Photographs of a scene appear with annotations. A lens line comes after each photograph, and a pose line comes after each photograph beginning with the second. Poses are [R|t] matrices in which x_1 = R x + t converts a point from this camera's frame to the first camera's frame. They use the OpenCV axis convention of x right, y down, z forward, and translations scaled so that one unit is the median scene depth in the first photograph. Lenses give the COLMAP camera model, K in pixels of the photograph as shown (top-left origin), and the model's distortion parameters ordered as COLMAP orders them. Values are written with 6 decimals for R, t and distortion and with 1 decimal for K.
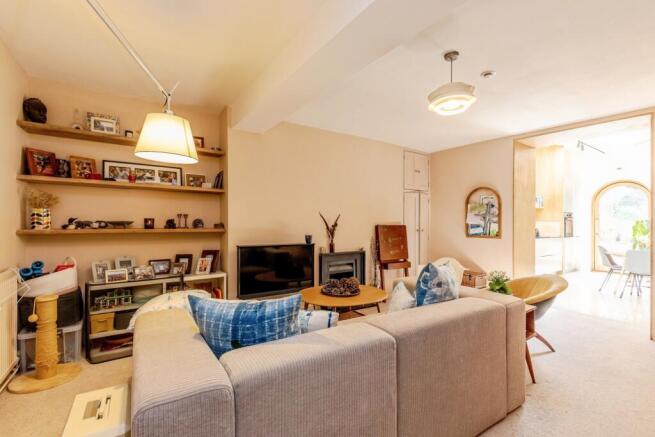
lens RADIAL K [[293.3, 0, 327.5], [0, 293.3, 218.5], [0, 0, 1]] dist [-0.000209, 0.000337]
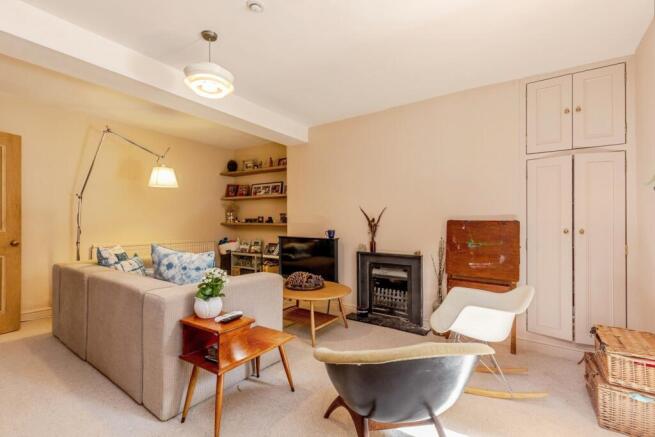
lens RADIAL K [[293.3, 0, 327.5], [0, 293.3, 218.5], [0, 0, 1]] dist [-0.000209, 0.000337]
pose [[0.362589, -0.013968, -0.931845, 0.784188], [0.012309, 0.999872, -0.010198, 0.024783], [0.931868, -0.007773, 0.362714, 0.566802]]
